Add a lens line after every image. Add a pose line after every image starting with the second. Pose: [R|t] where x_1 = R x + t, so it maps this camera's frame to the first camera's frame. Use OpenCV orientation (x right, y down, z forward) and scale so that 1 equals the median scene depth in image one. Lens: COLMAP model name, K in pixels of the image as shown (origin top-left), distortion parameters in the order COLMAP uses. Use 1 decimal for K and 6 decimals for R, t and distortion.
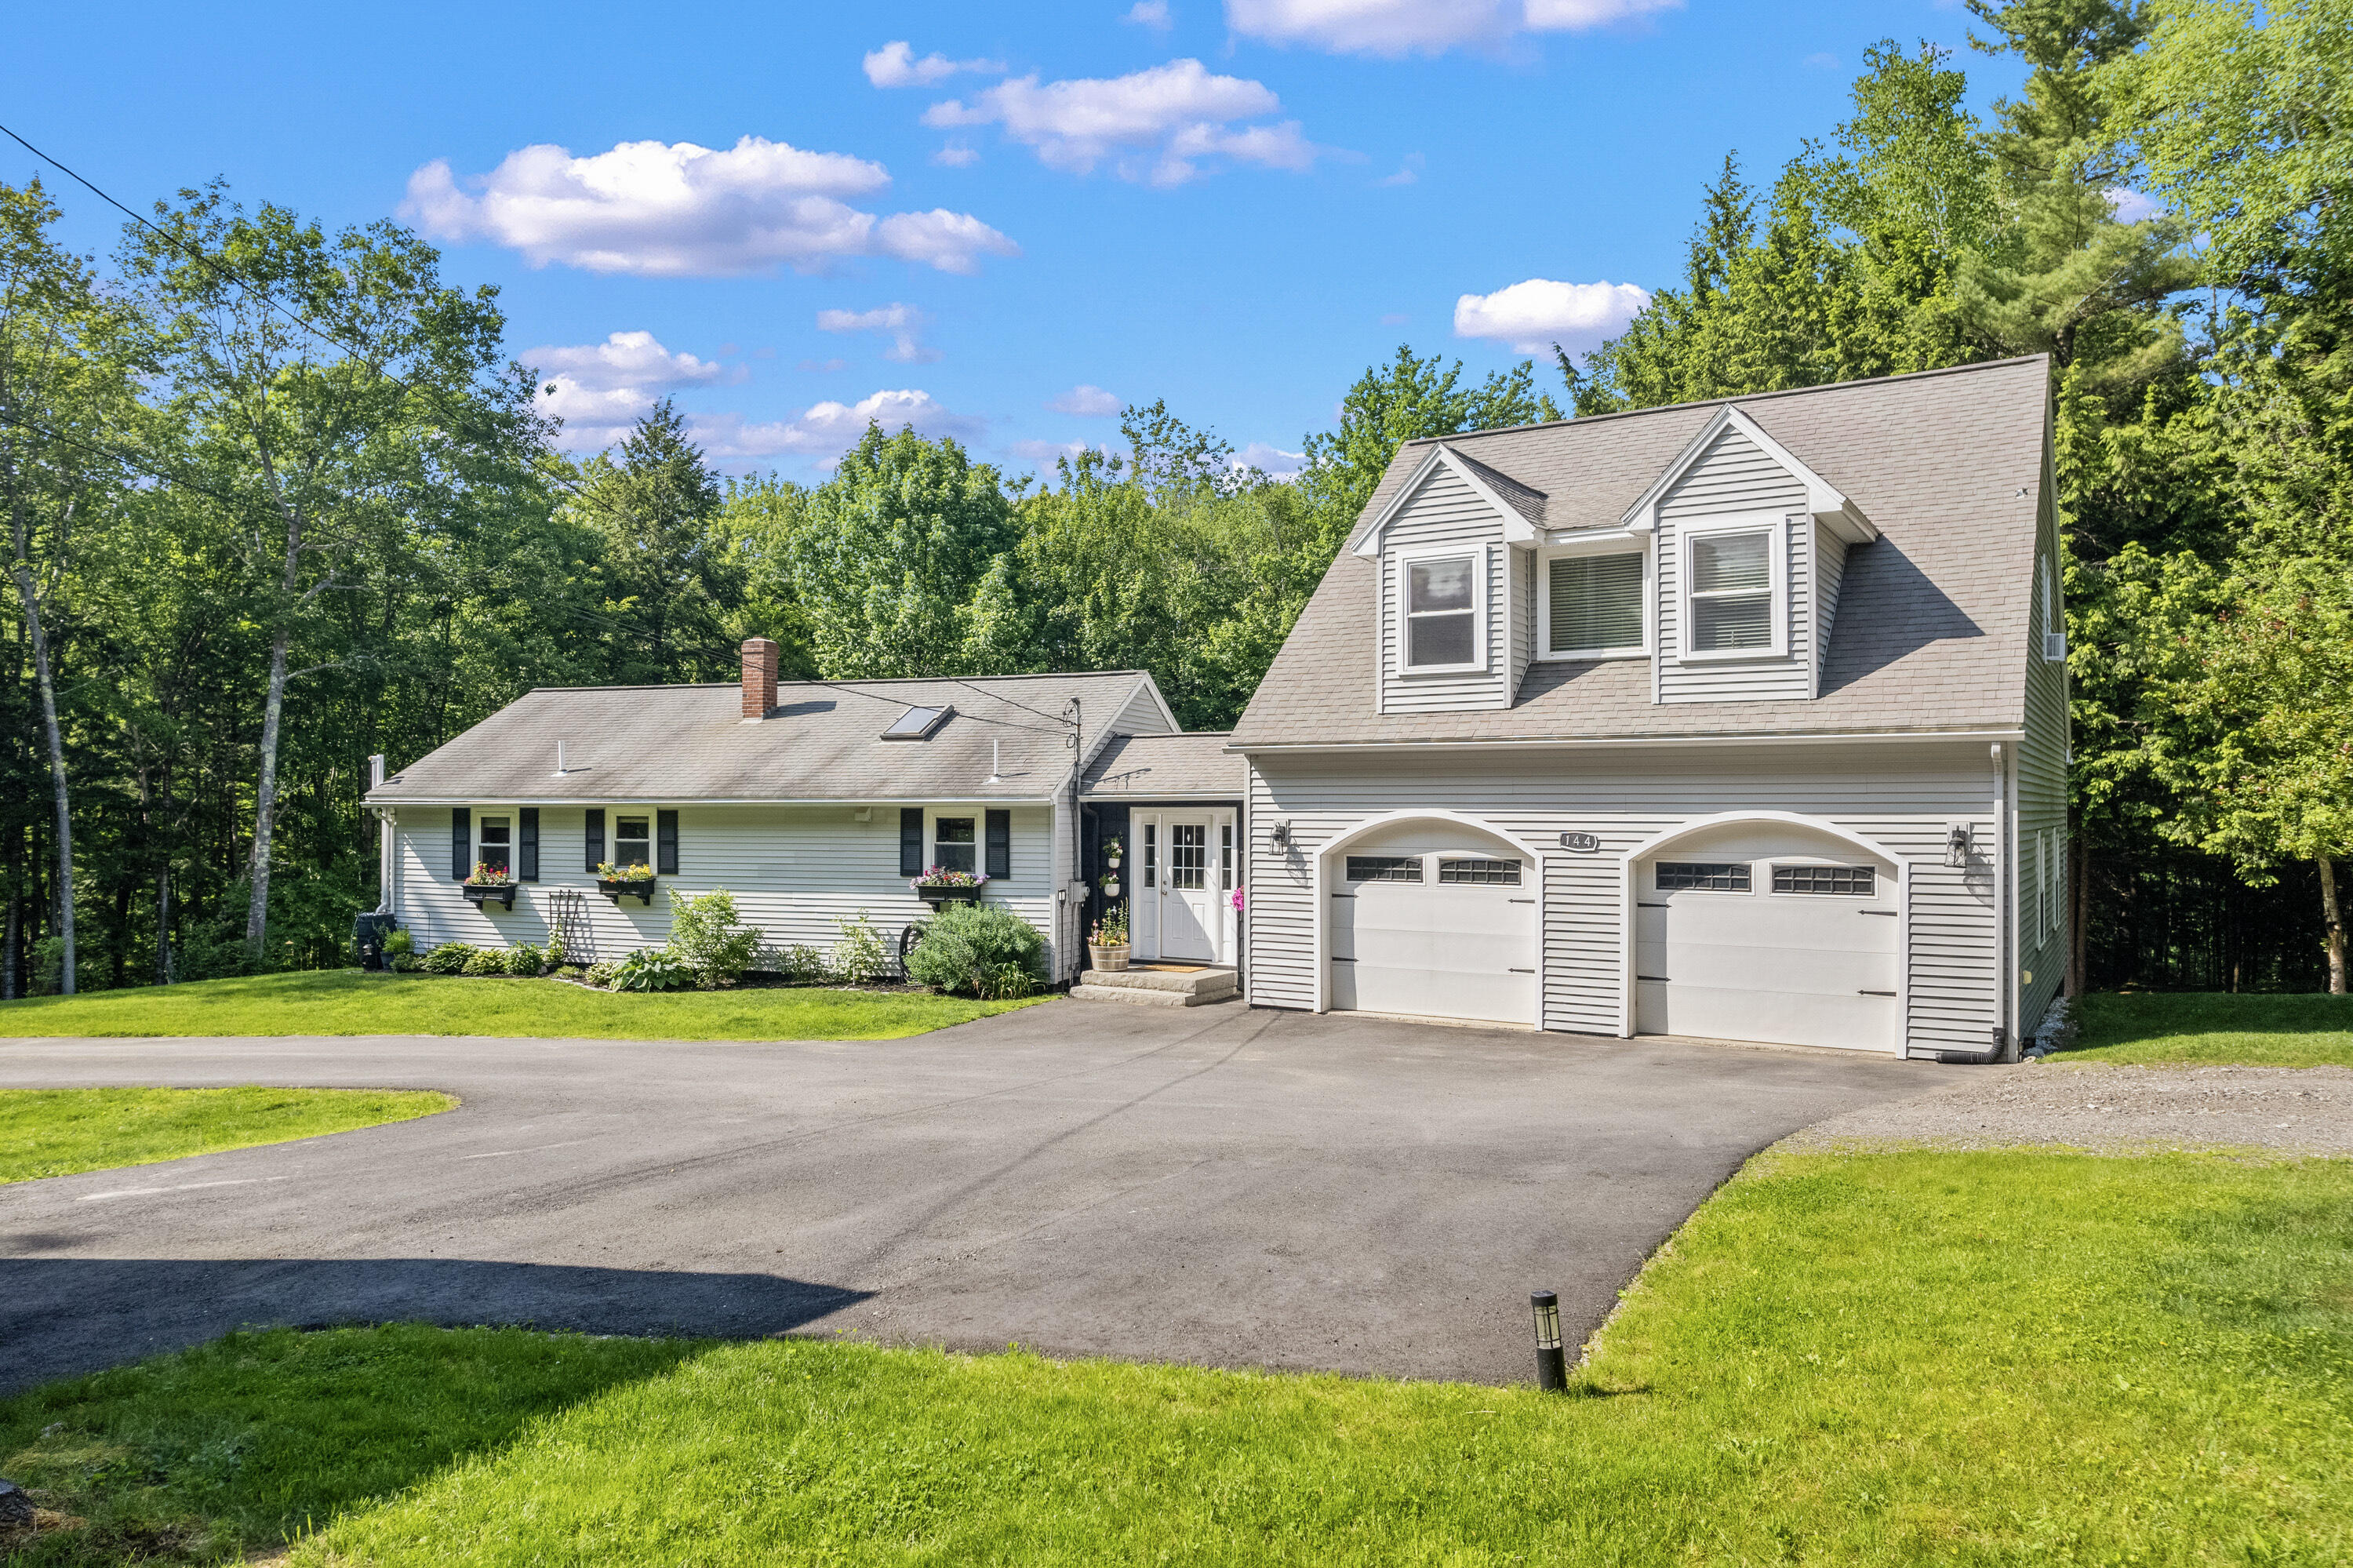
lens RADIAL K [[1505.1, 0, 1176.5], [0, 1505.1, 784.0], [0, 0, 1]] dist [-0.080367, 0.000208]
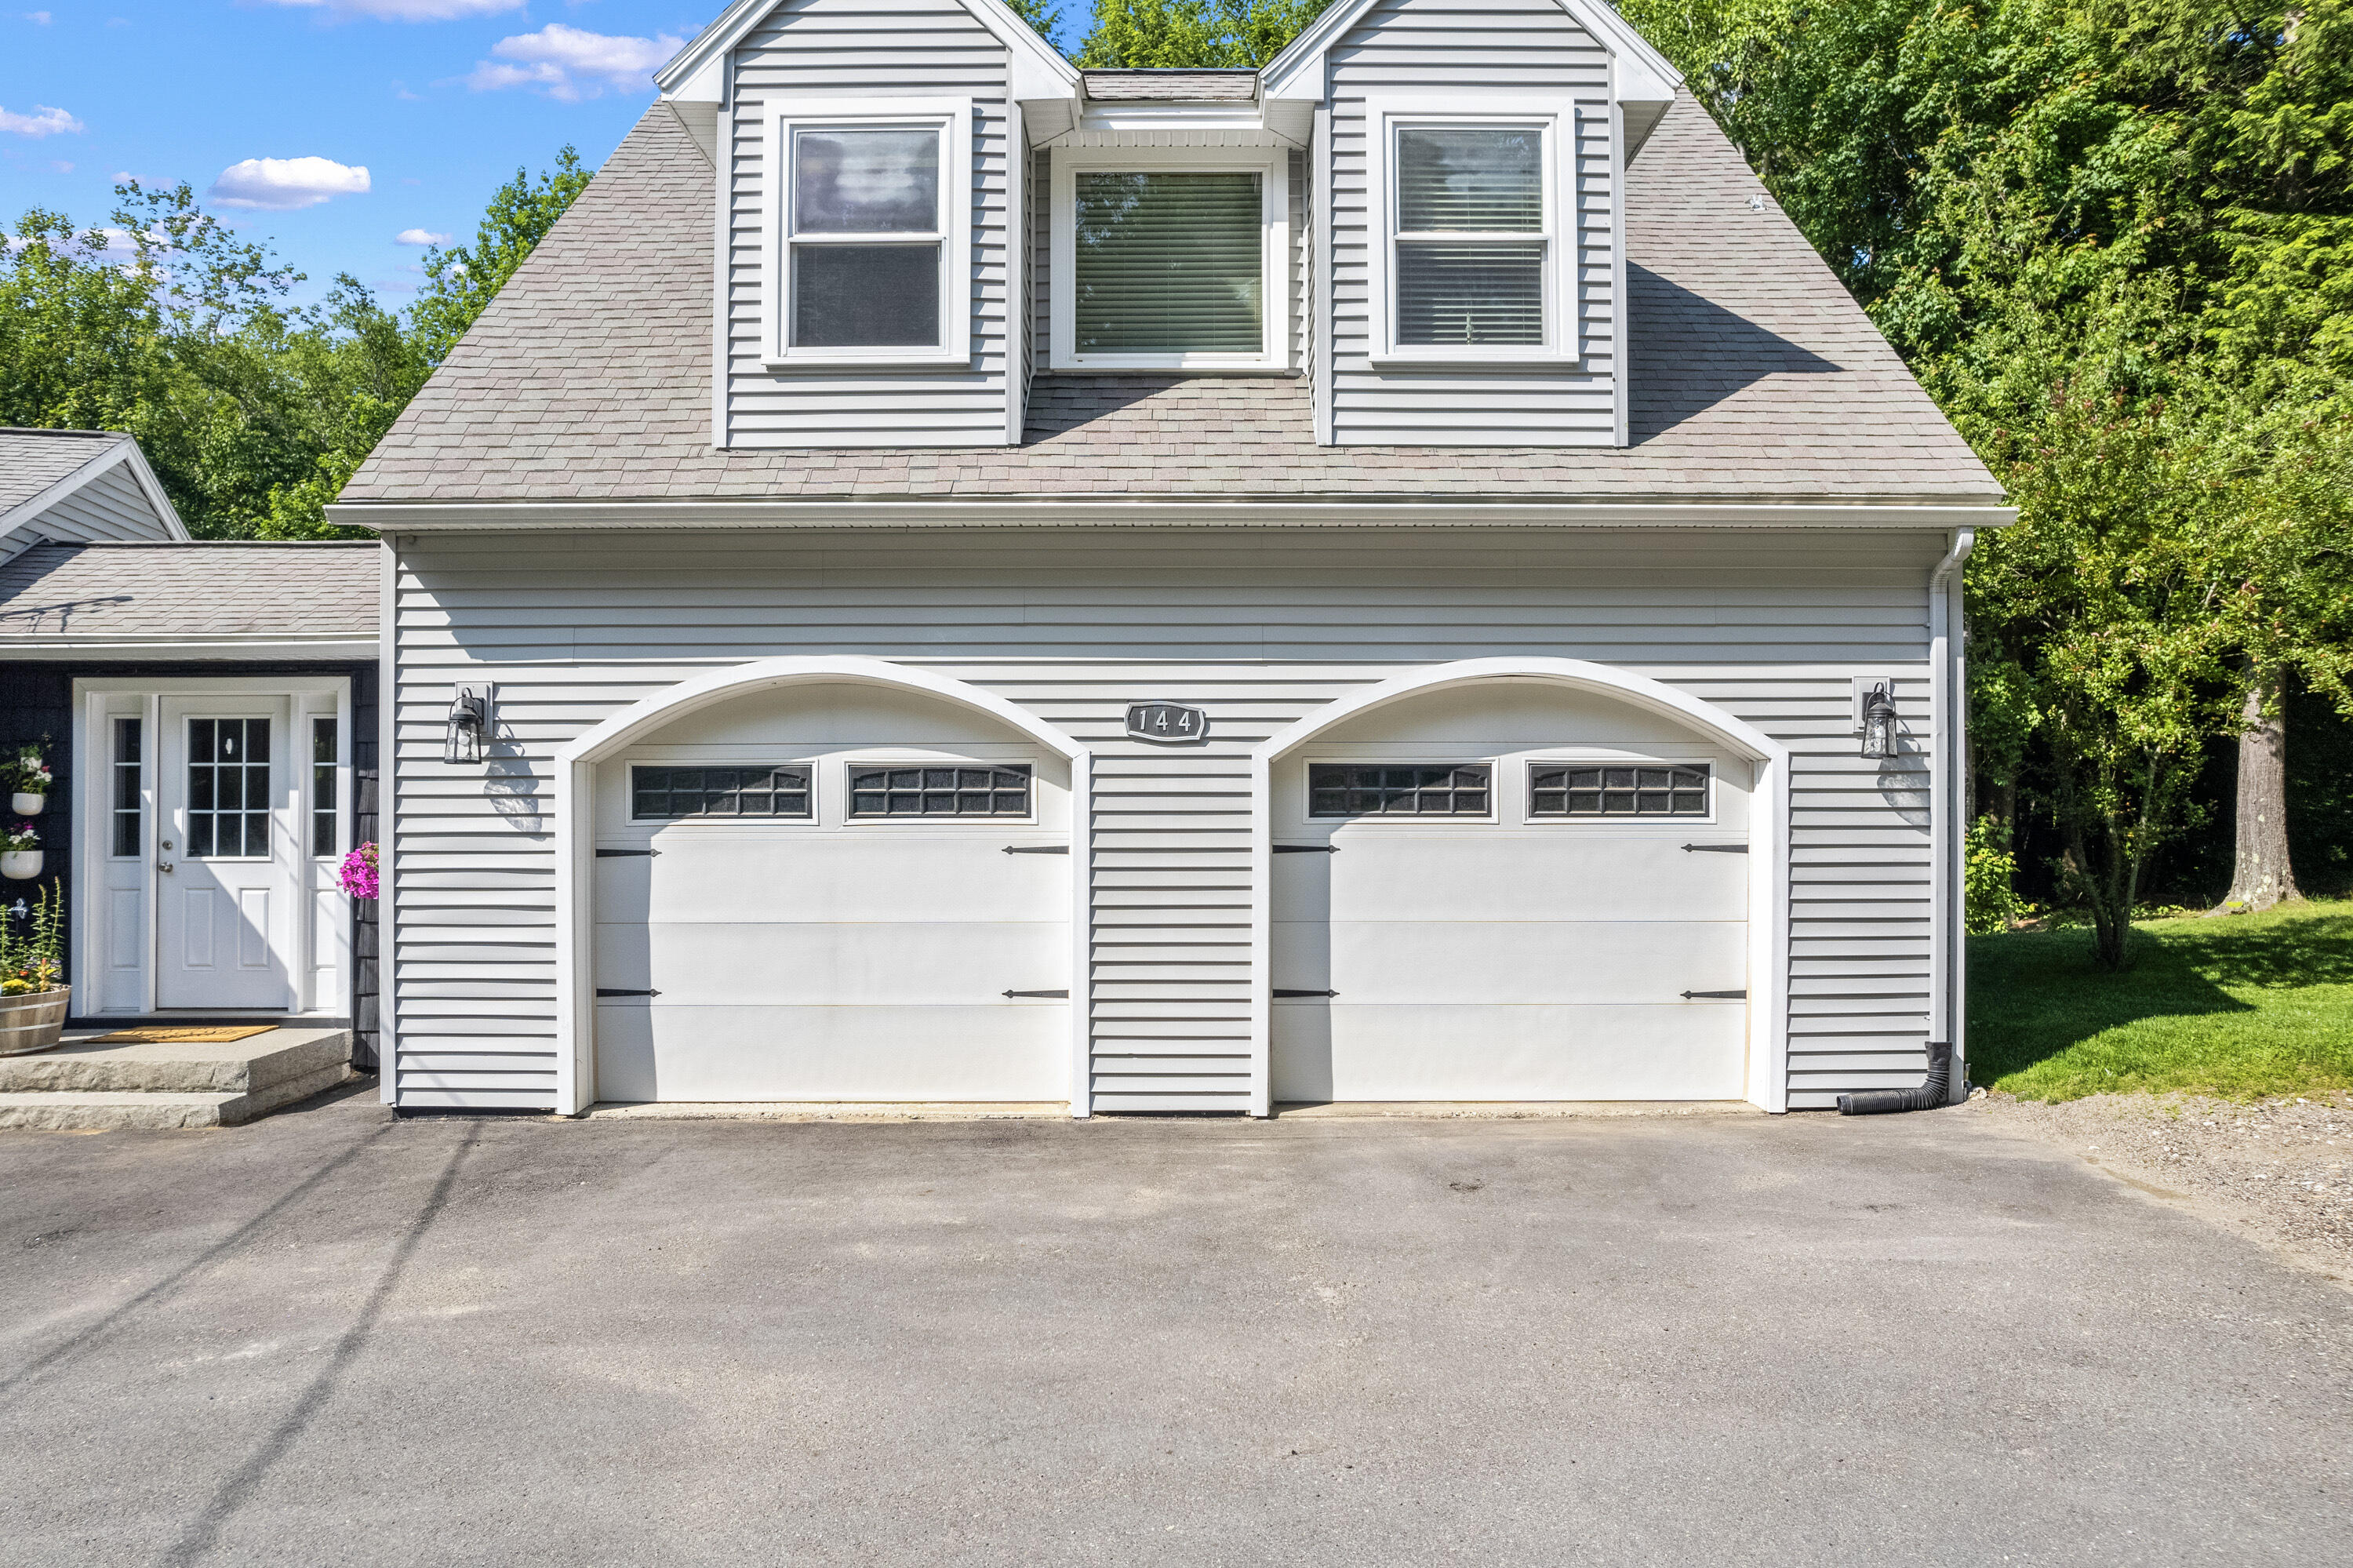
lens RADIAL K [[1501.2, 0, 1176.5], [0, 1501.2, 784.0], [0, 0, 1]] dist [-0.072448, 0.071283]
pose [[0.836756, 0.003241, 0.547567, 0.004182], [-0.004345, 0.999990, 0.000721, 0.054299], [-0.547559, -0.002982, 0.836762, 0.549069]]
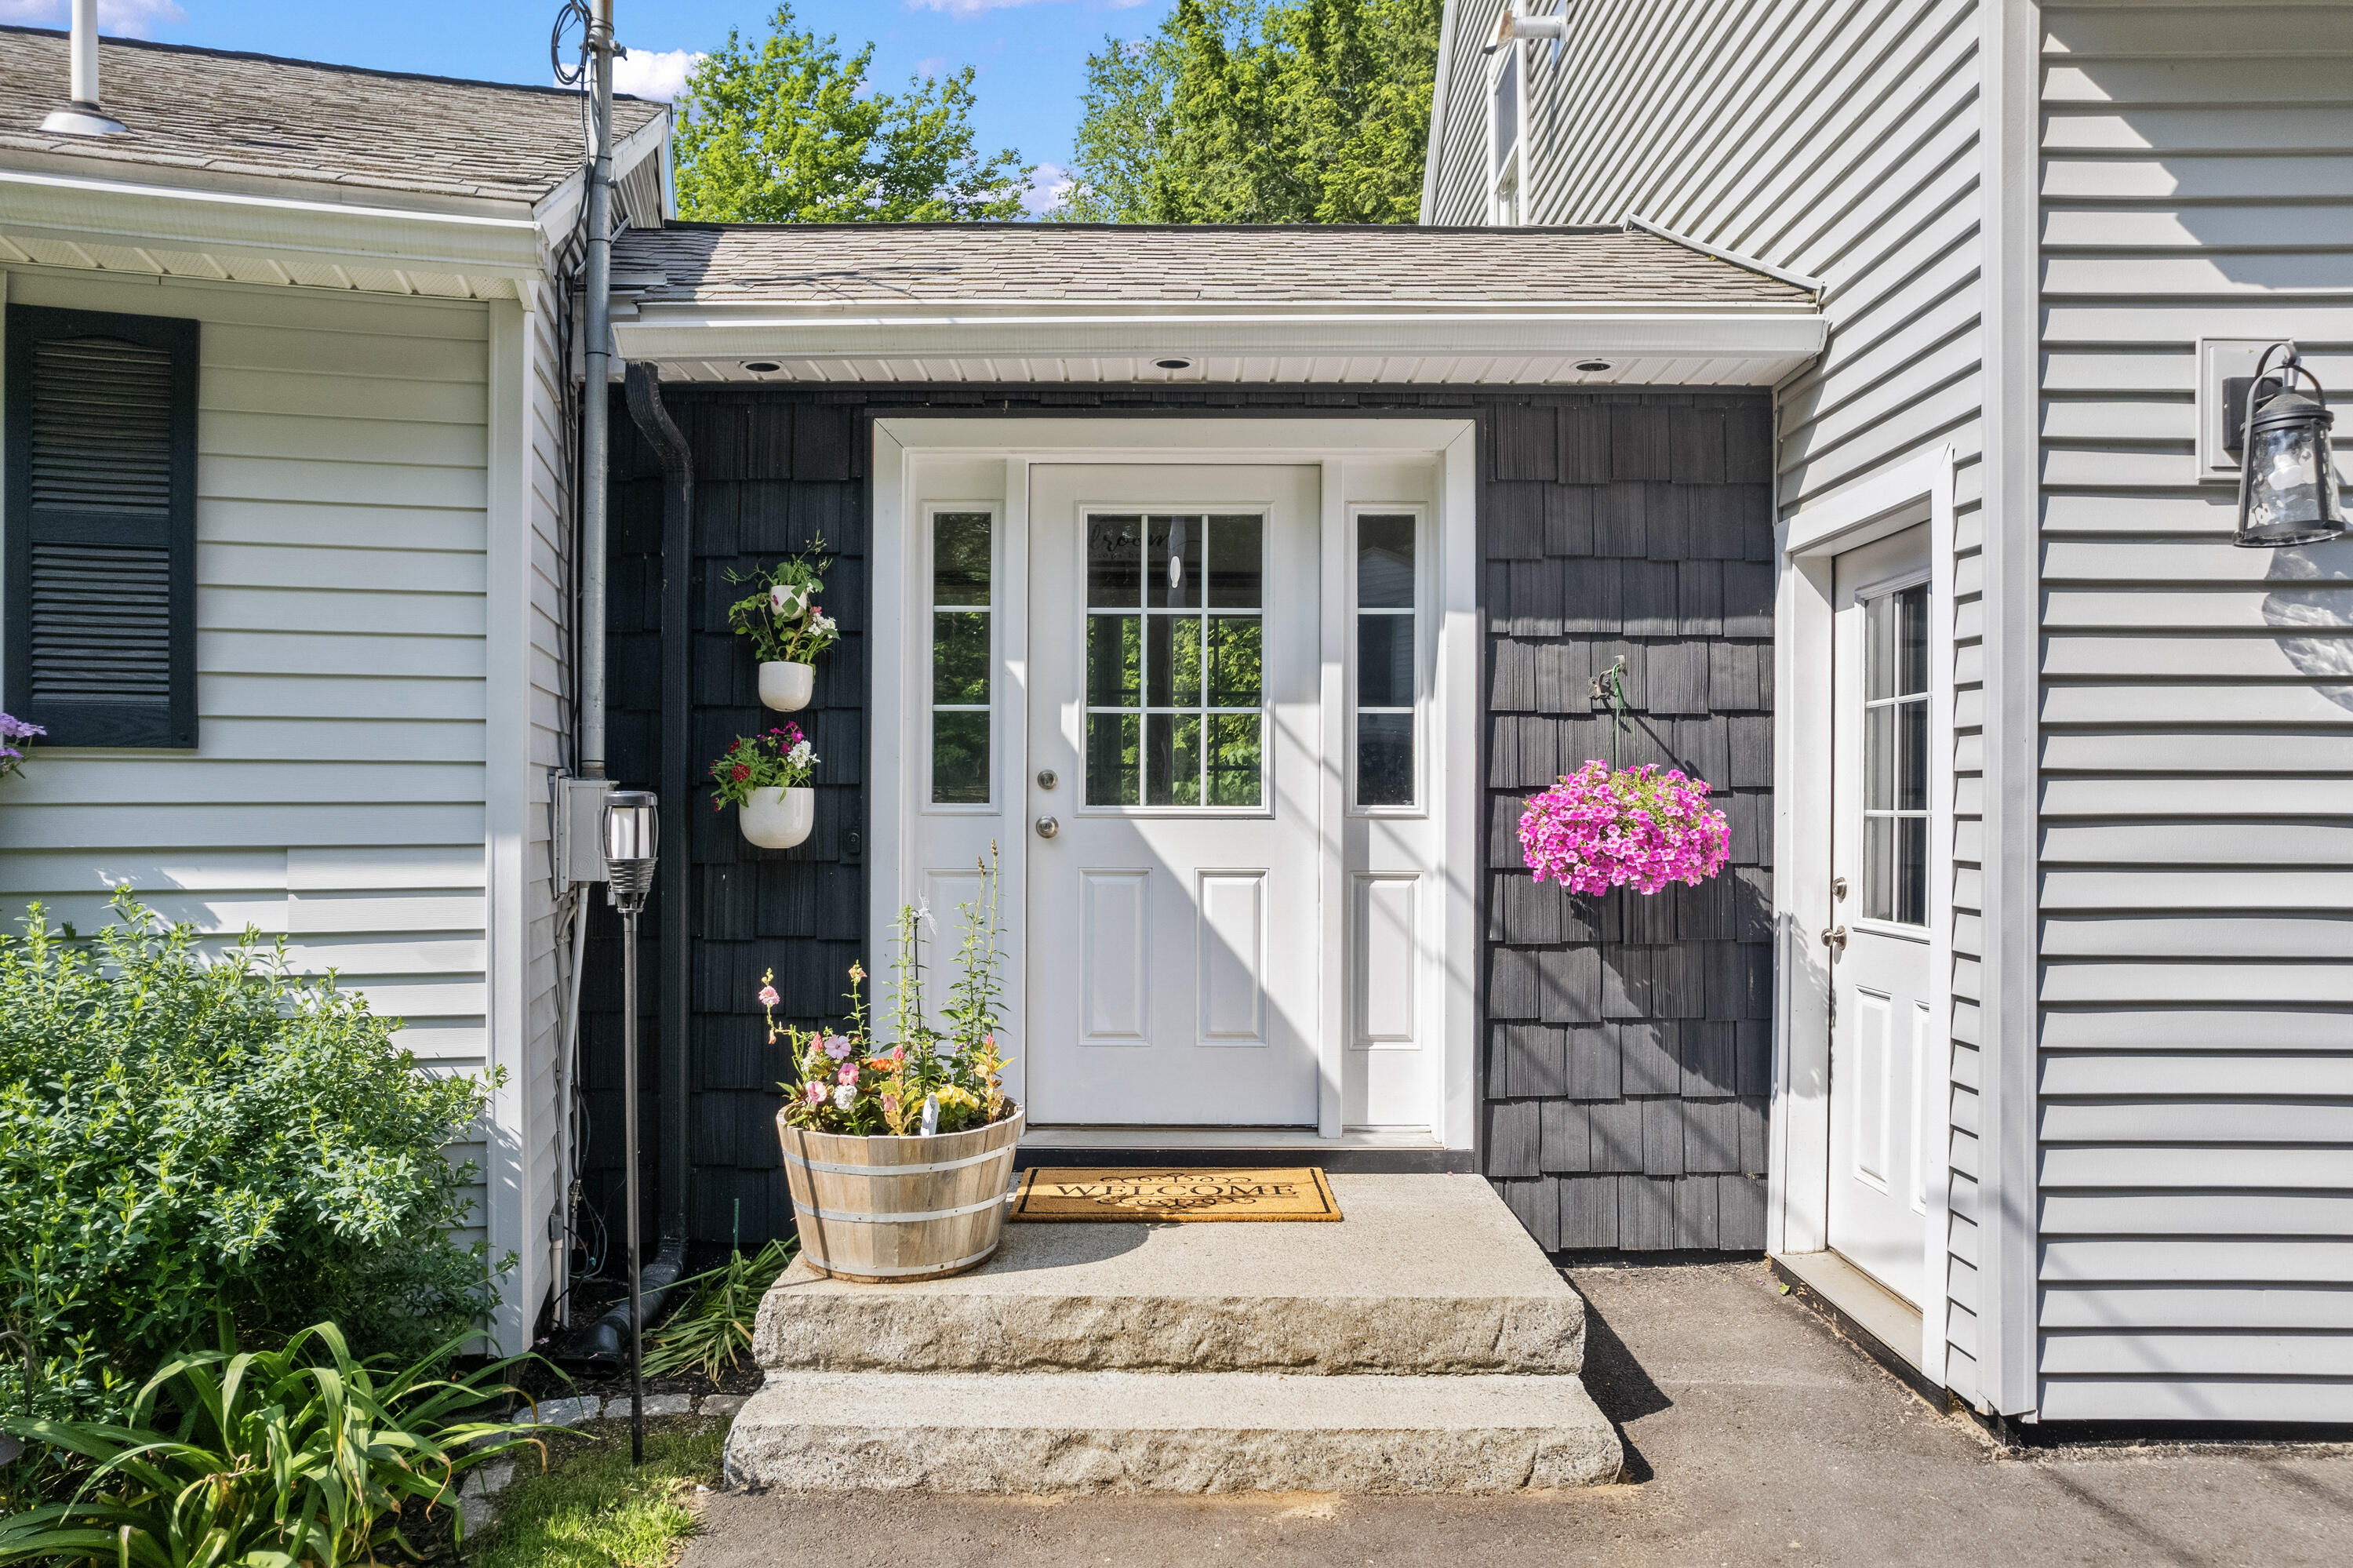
lens RADIAL K [[1516.3, 0, 1174.0], [0, 1516.3, 814.3], [0, 0, 1]] dist [-0.046818, 0.000342]
pose [[0.836975, 0.001569, 0.547240, -0.132131], [-0.010955, 0.999844, 0.013888, 0.080330], [-0.547132, -0.017619, 0.836861, 0.967397]]
